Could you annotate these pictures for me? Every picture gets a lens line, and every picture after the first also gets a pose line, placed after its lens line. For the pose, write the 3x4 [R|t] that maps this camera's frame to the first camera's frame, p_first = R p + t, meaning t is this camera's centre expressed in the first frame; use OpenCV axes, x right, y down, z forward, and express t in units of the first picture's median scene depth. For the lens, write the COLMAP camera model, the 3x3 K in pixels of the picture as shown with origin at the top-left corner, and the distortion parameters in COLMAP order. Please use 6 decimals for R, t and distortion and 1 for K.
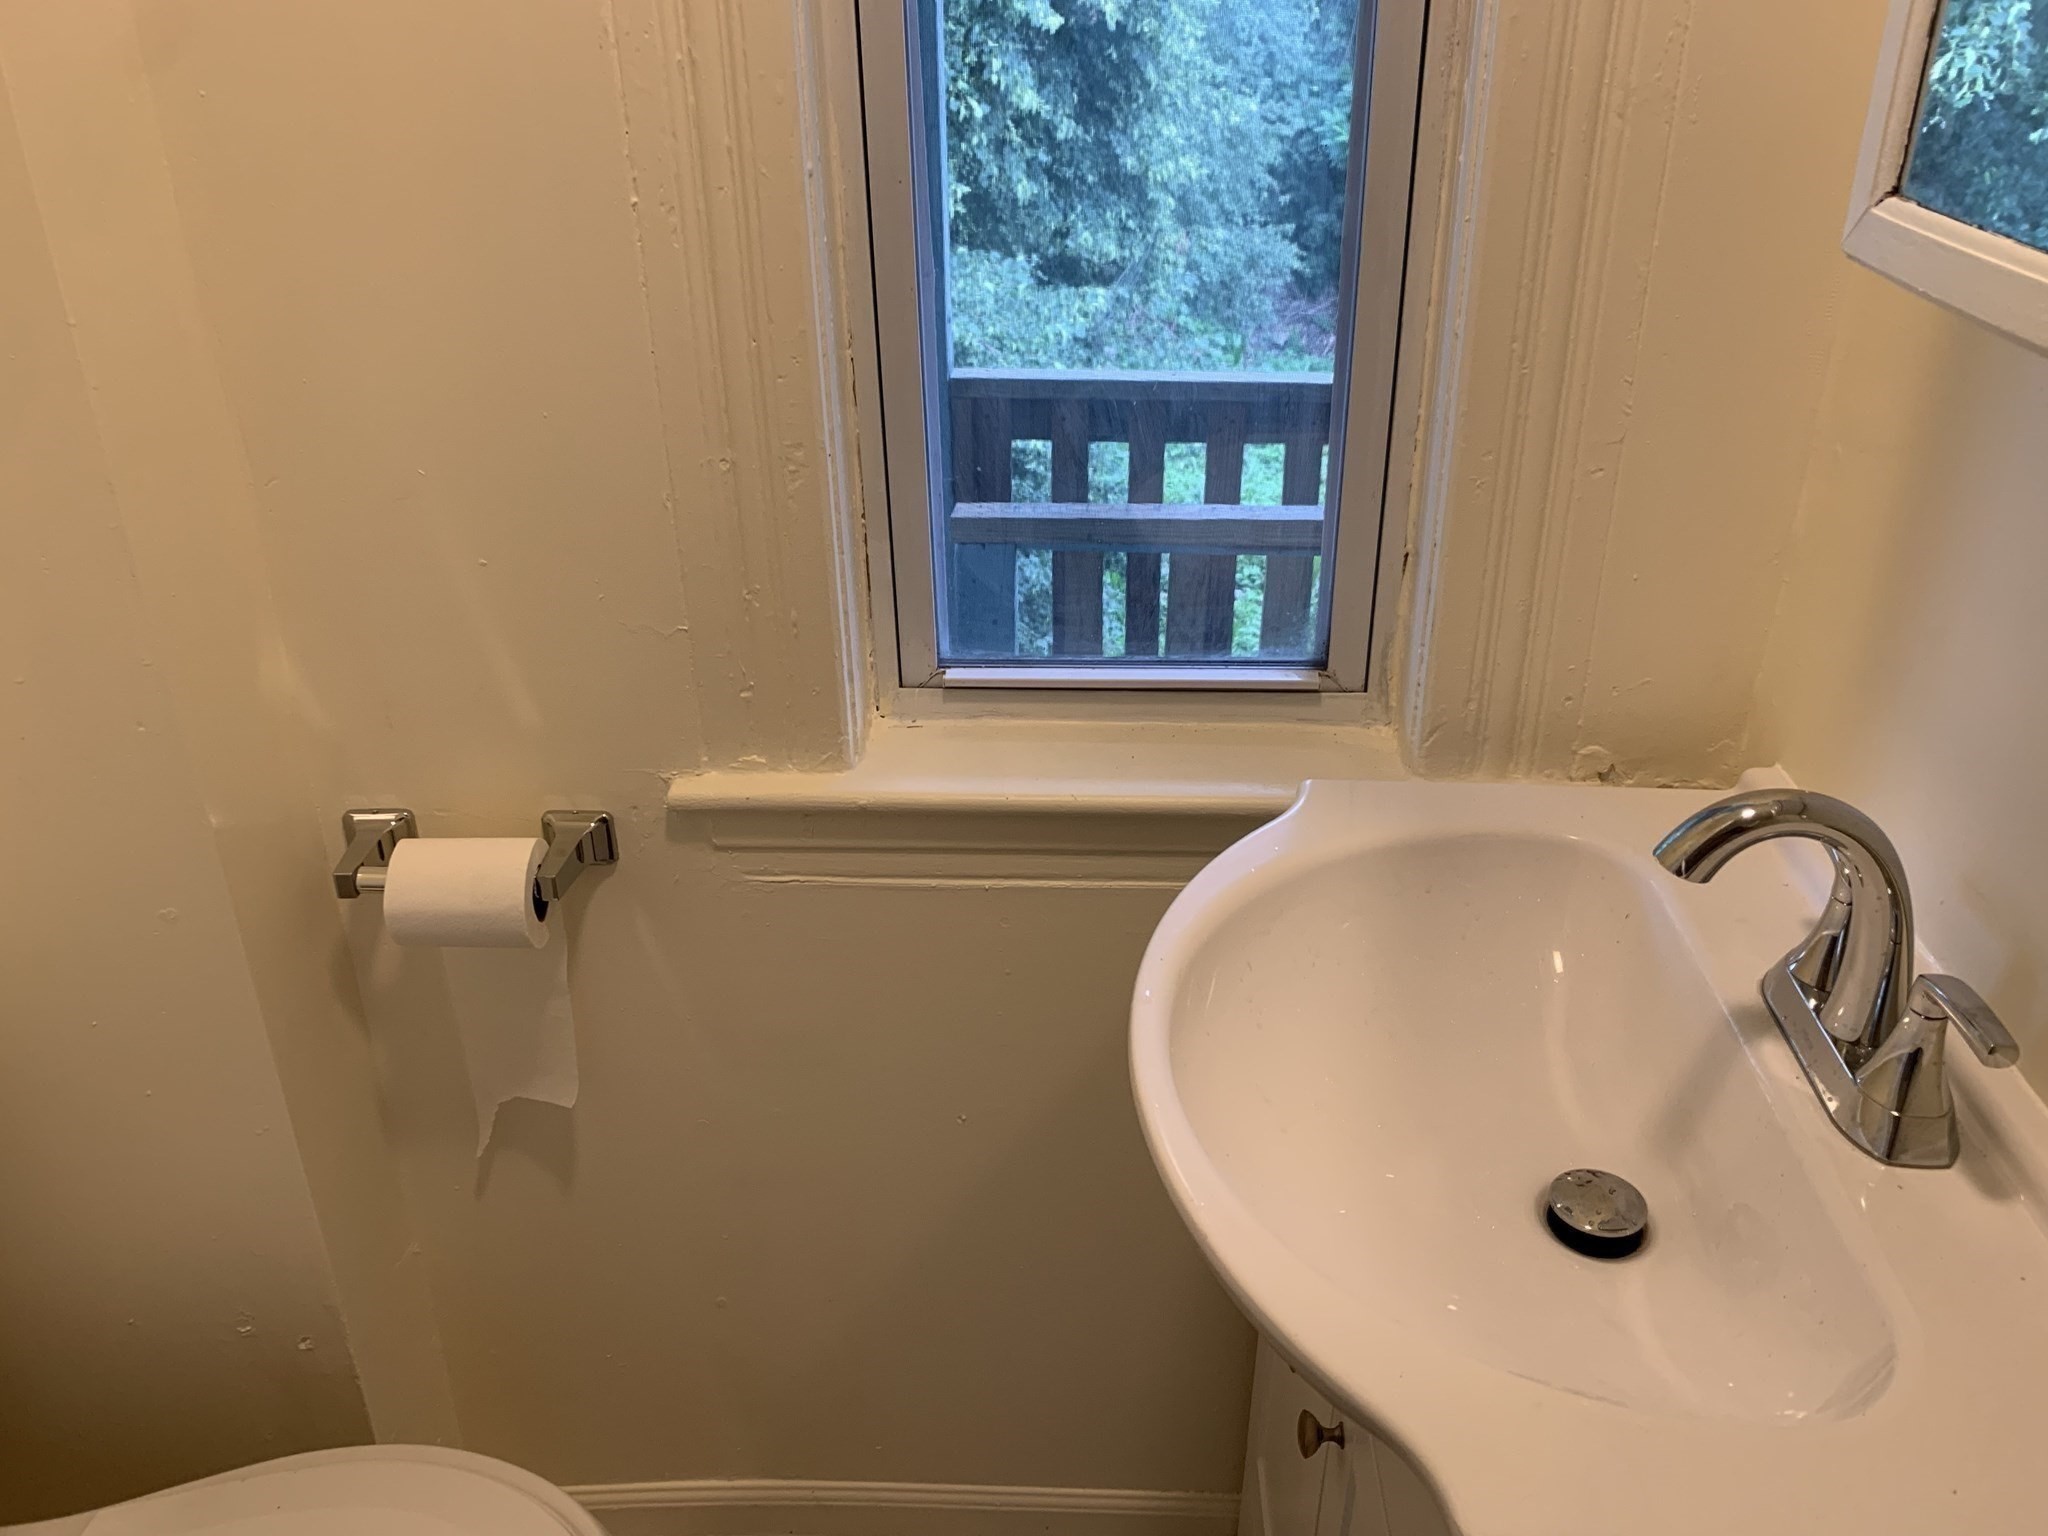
lens RADIAL K [[1565.9, 0, 1024.0], [0, 1565.9, 768.0], [0, 0, 1]] dist [-0.015500, -0.000545]
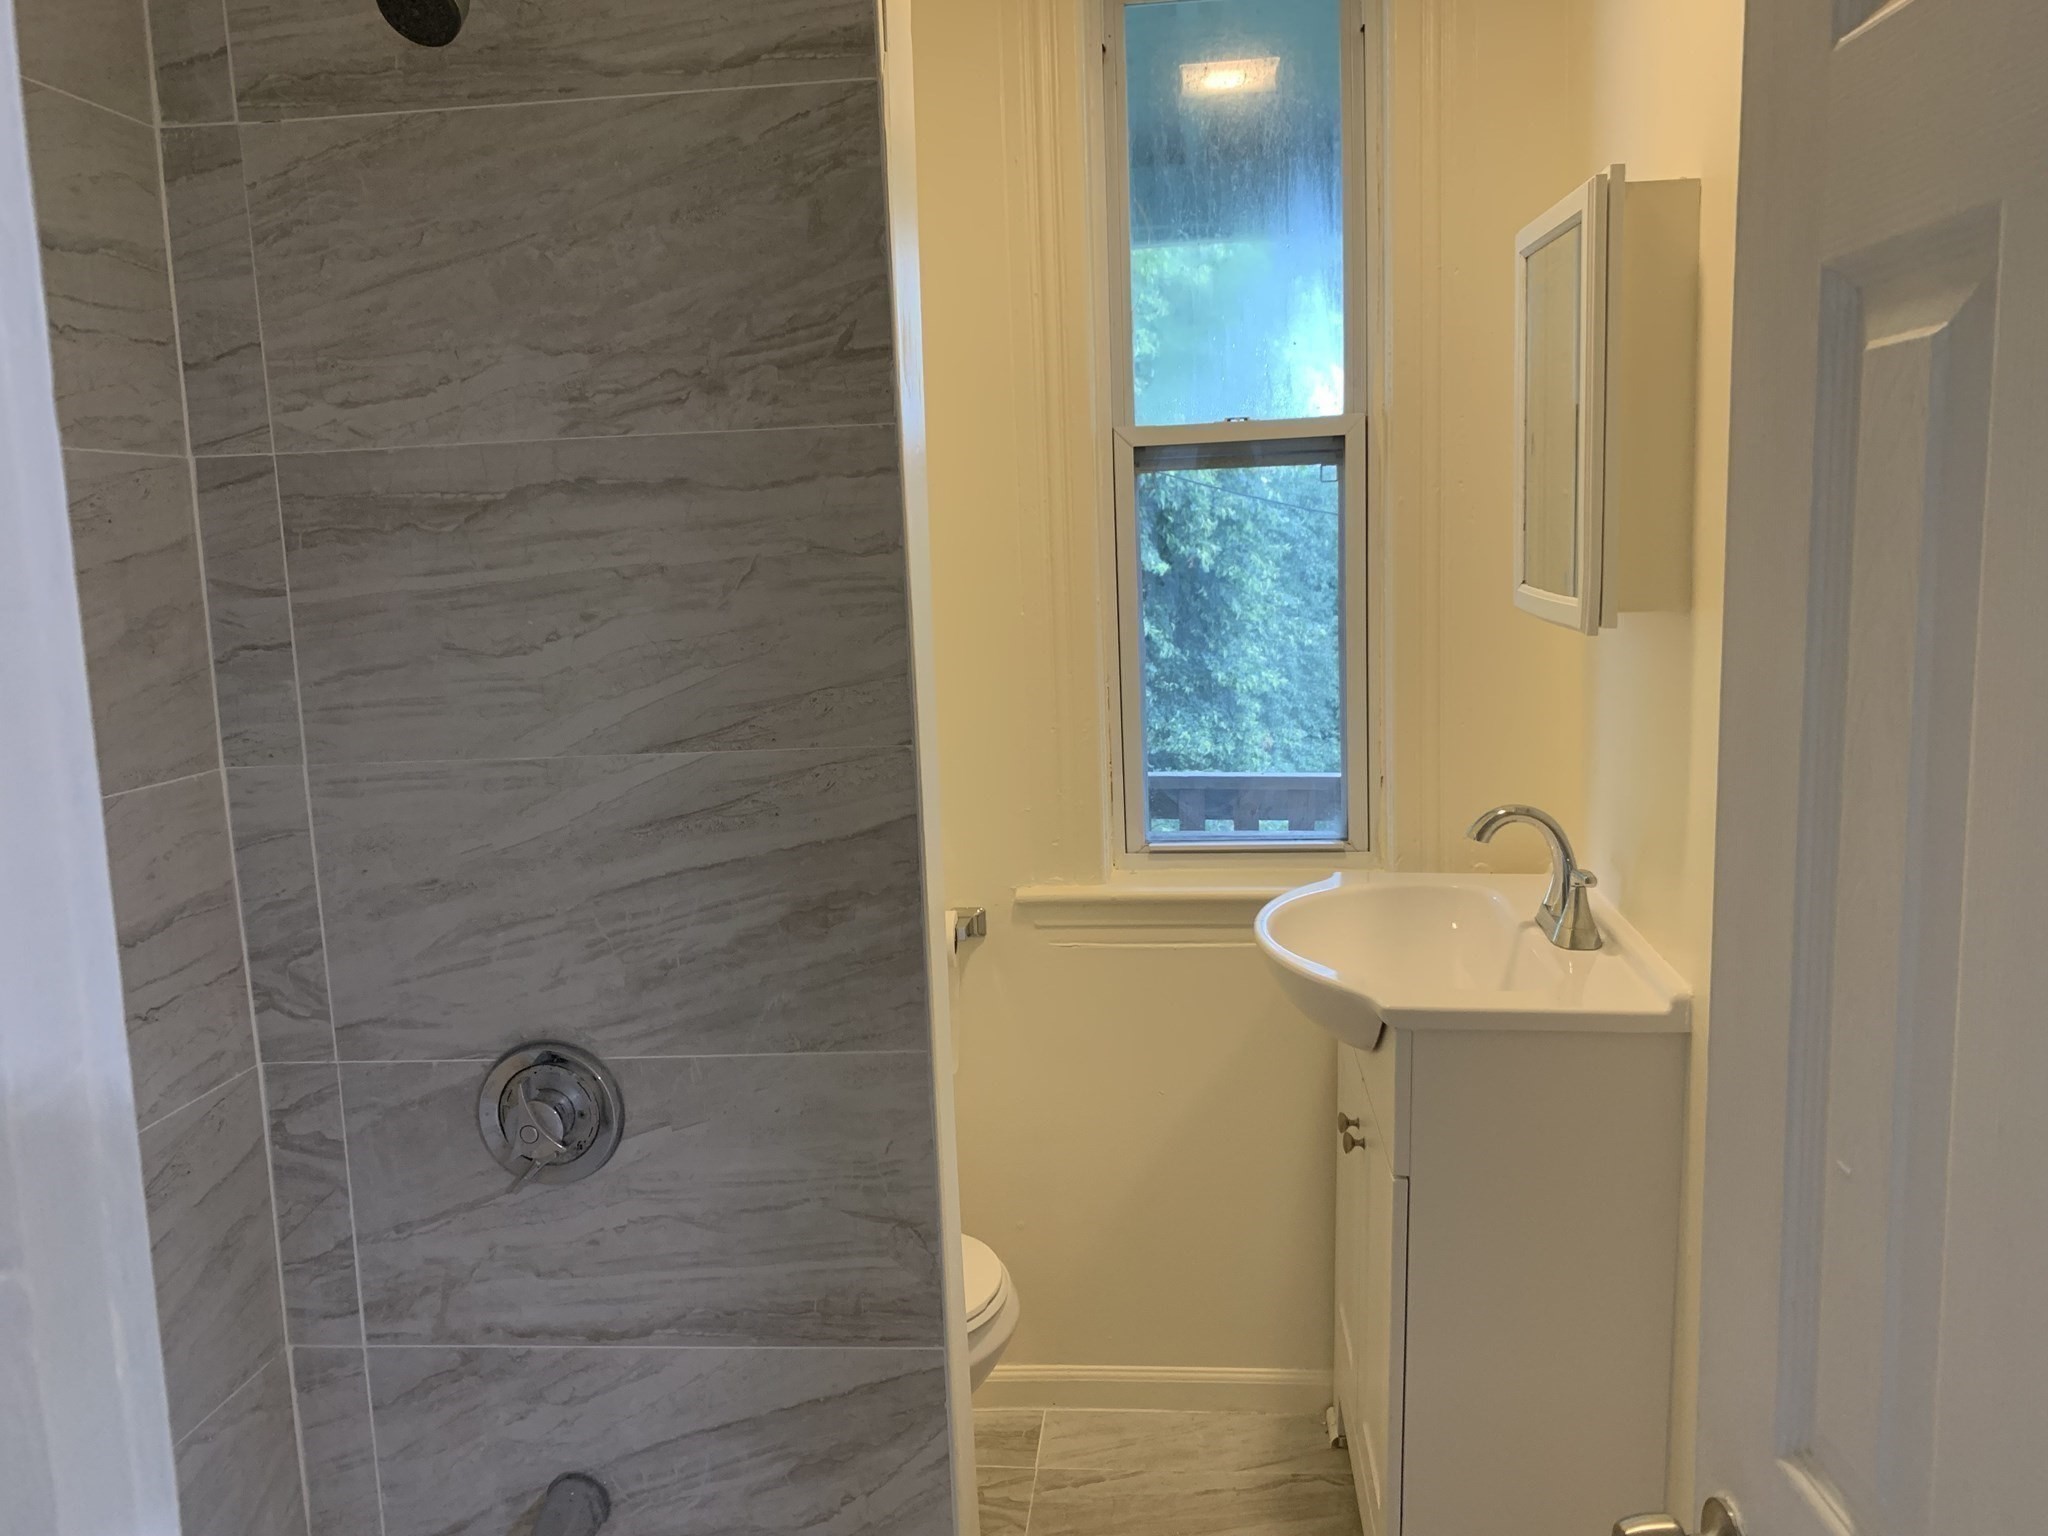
lens RADIAL K [[1666.1, 0, 1024.0], [0, 1666.1, 768.0], [0, 0, 1]] dist [0.007182, 0.005879]
pose [[0.998762, -0.006588, -0.049307, -0.020040], [-0.010026, 0.944193, -0.329239, 0.100831], [0.048725, 0.329326, 0.942958, -0.188347]]
